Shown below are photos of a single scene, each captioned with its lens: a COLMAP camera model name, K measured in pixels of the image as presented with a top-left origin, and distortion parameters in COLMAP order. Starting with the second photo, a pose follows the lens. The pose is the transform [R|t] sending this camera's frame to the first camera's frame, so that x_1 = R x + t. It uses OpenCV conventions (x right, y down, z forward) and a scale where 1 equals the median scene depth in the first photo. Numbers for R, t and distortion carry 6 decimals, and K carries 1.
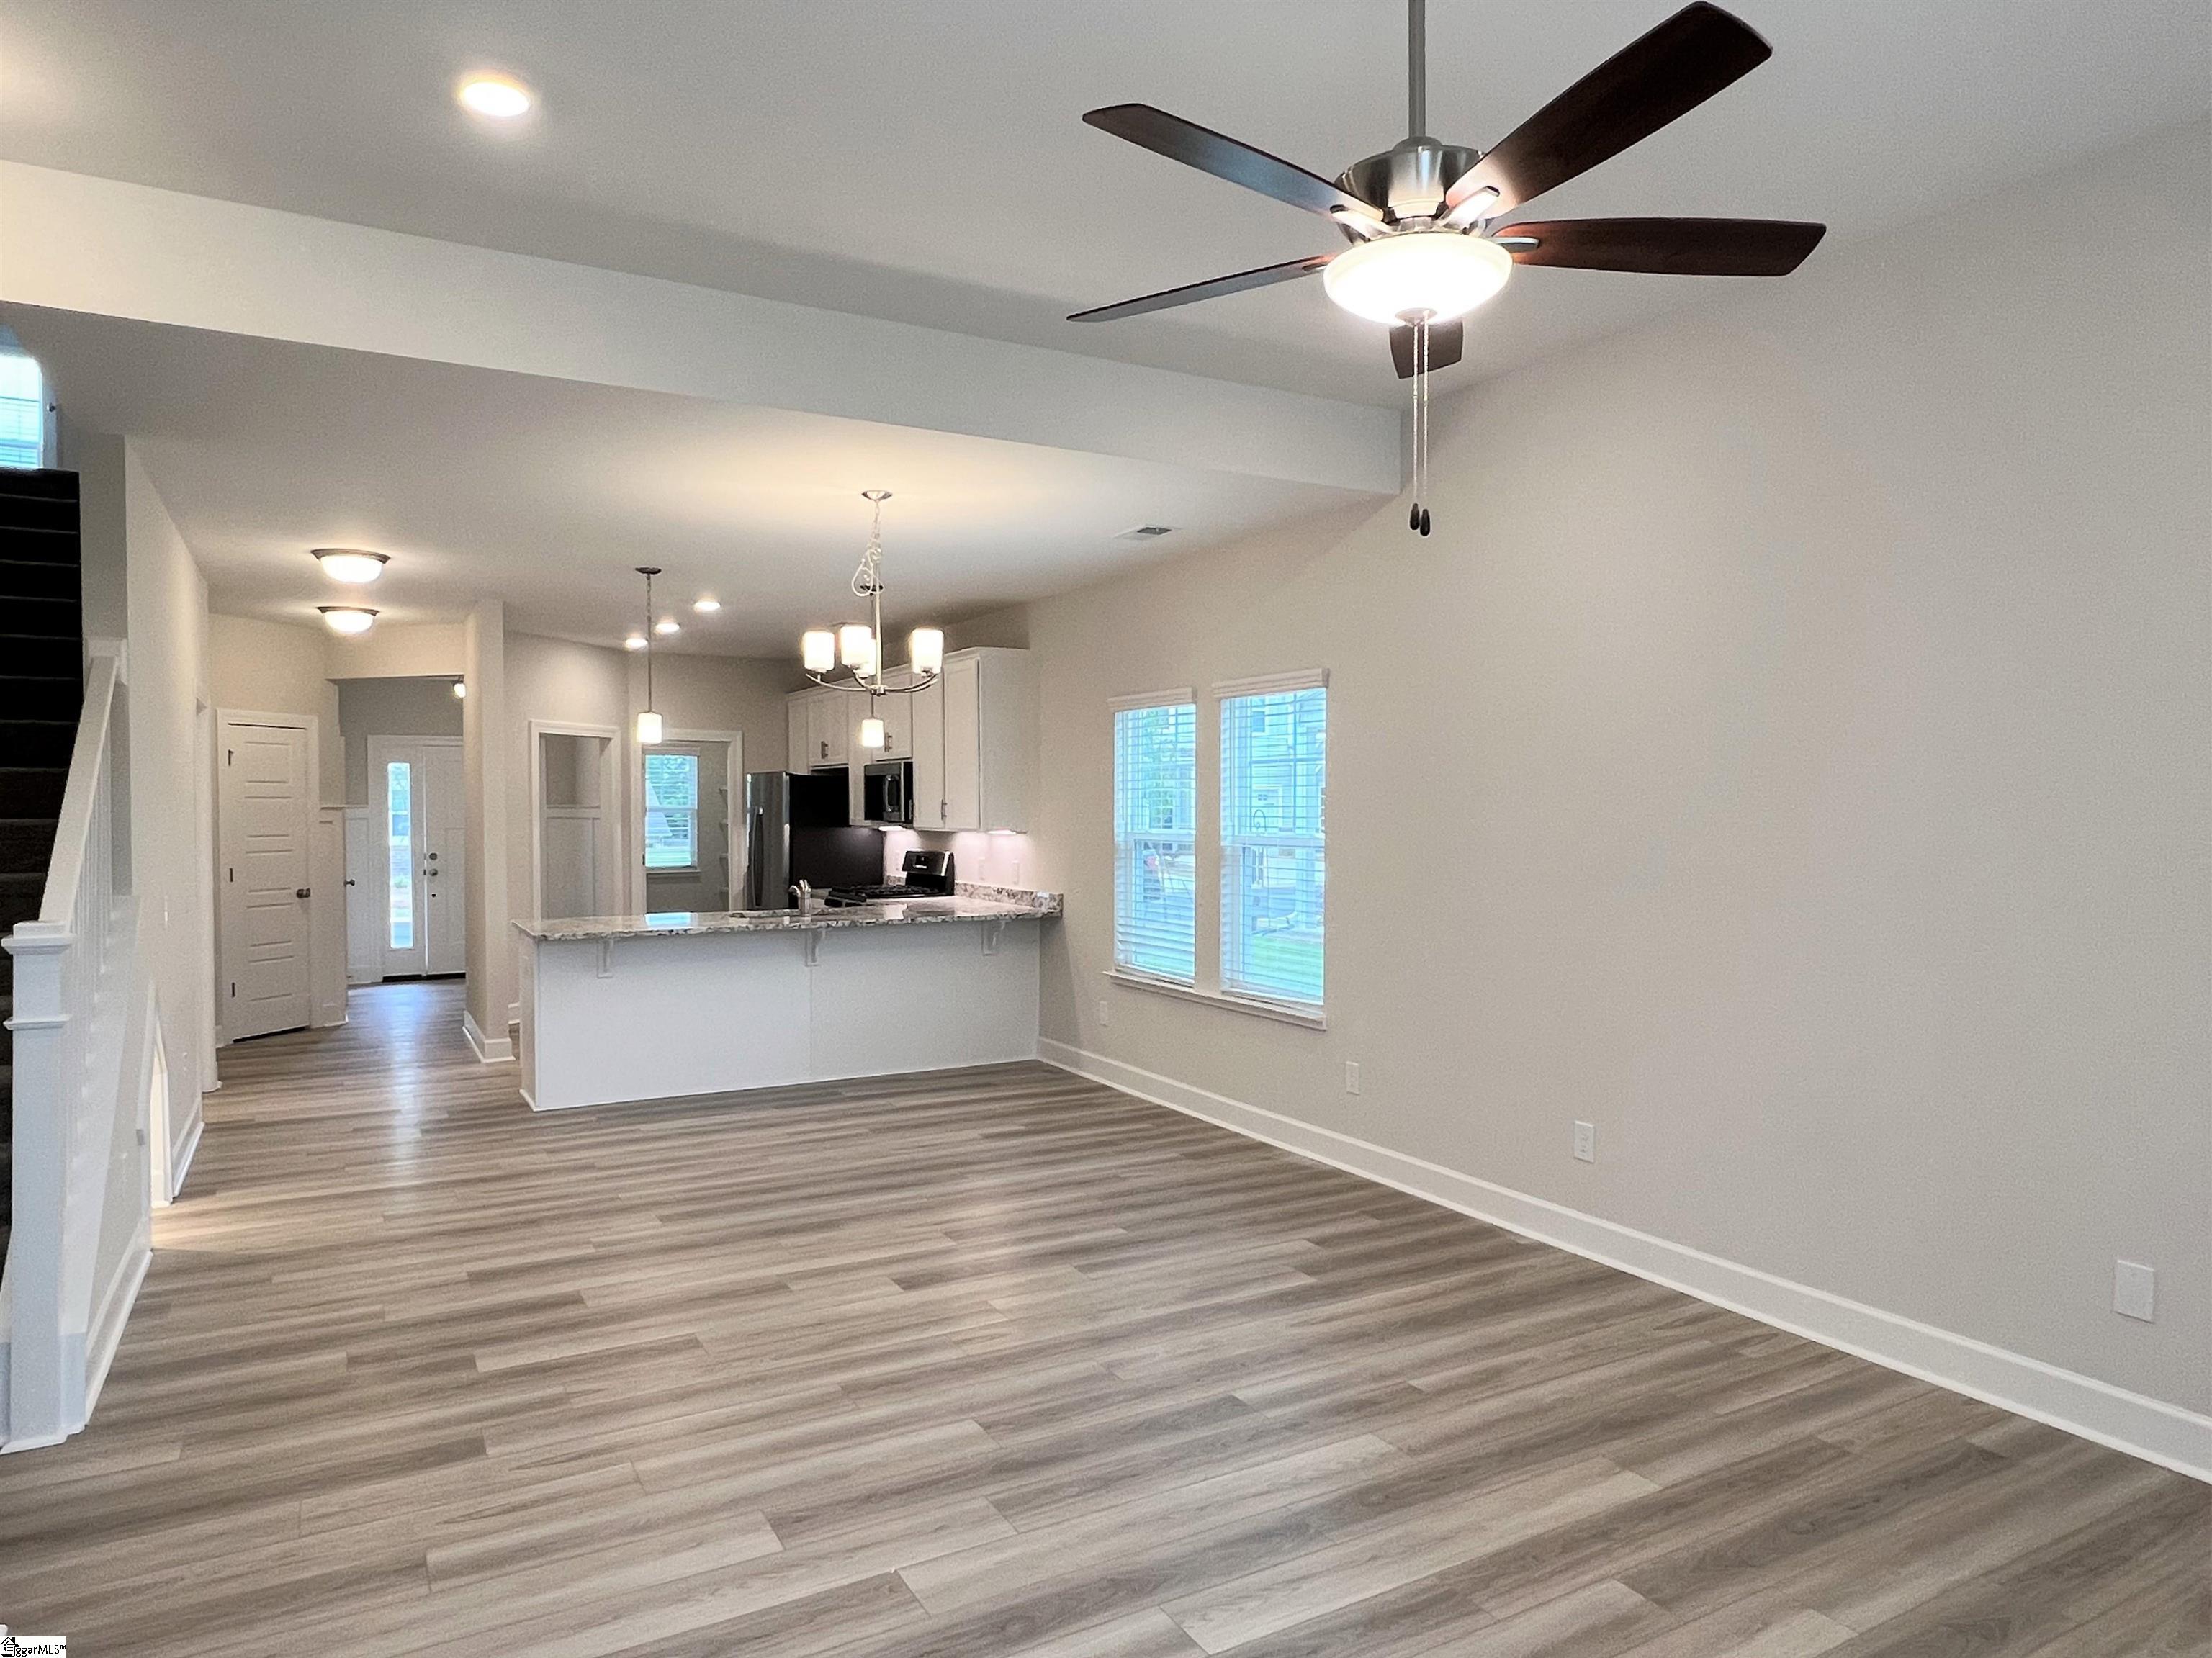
lens RADIAL K [[1371.5, 0, 1108.3], [0, 1371.5, 826.3], [0, 0, 1]] dist [0.024527, 0.000858]
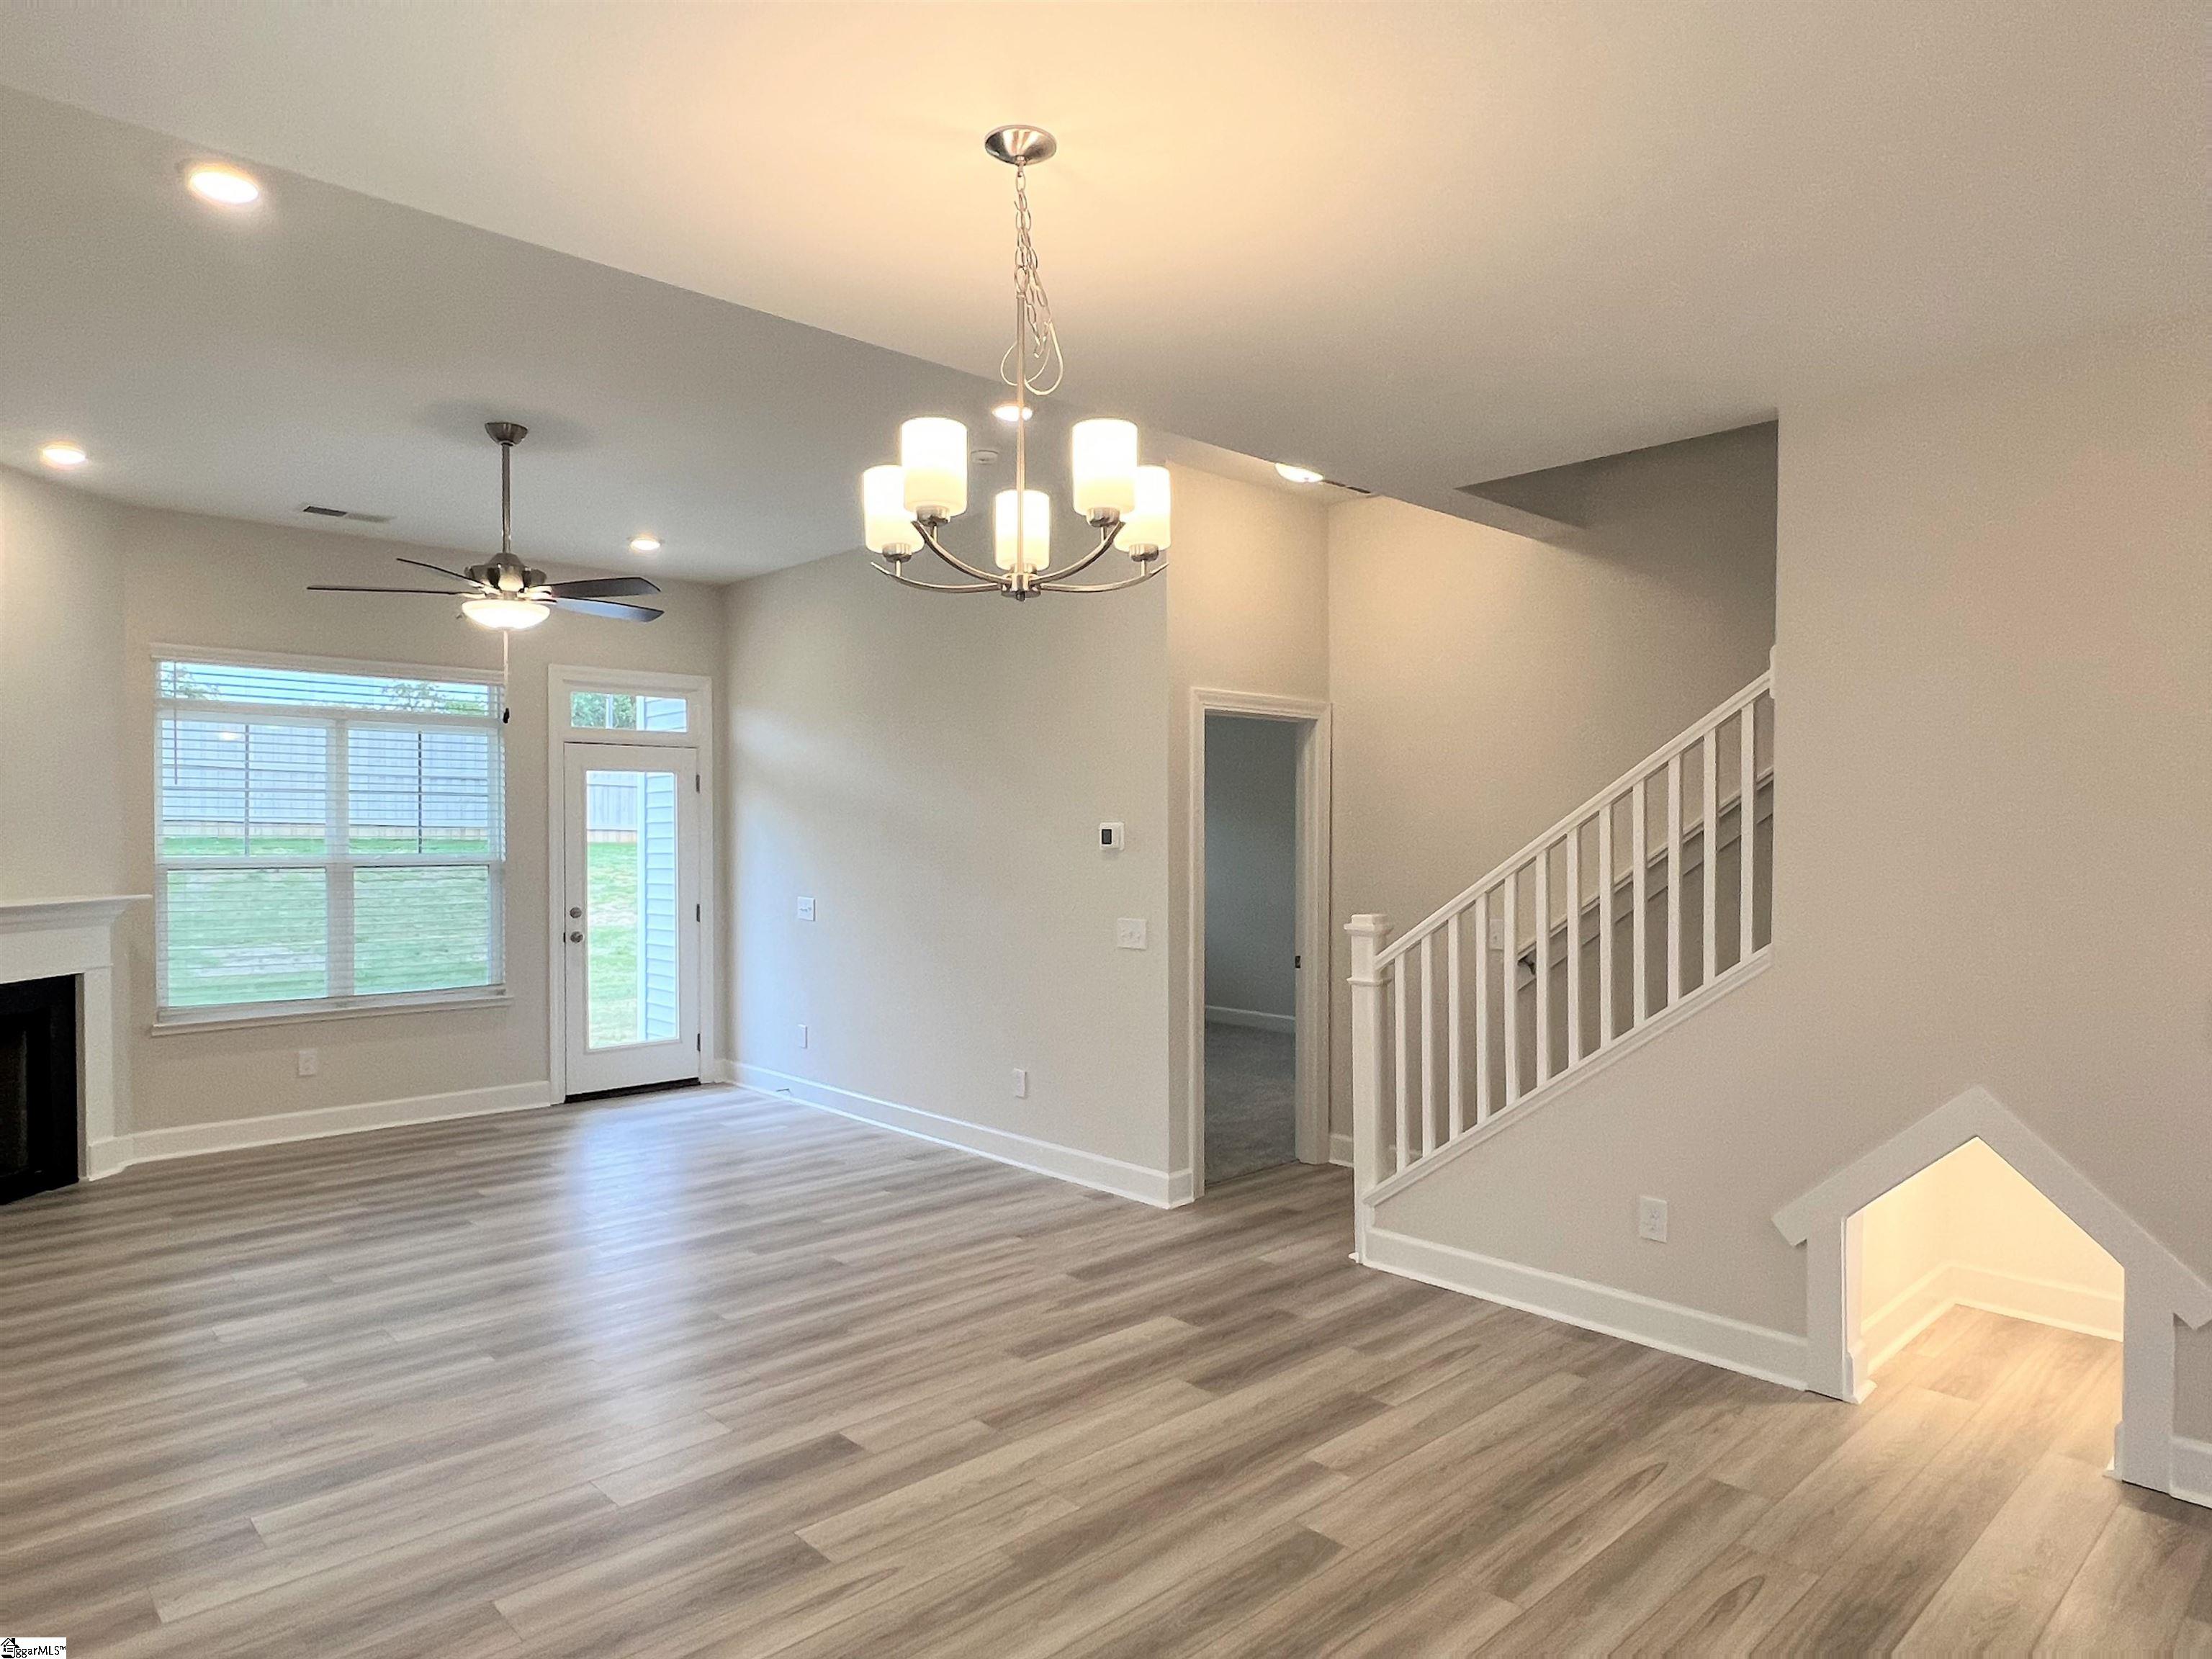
lens RADIAL K [[1371.6, 0, 1109.1], [0, 1371.6, 827.7], [0, 0, 1]] dist [0.024527, 0.000858]
pose [[-0.971588, 0.002032, -0.236668, -0.112419], [-0.001353, 0.999899, 0.014139, -0.034348], [0.236673, 0.014057, -0.971488, 1.844939]]
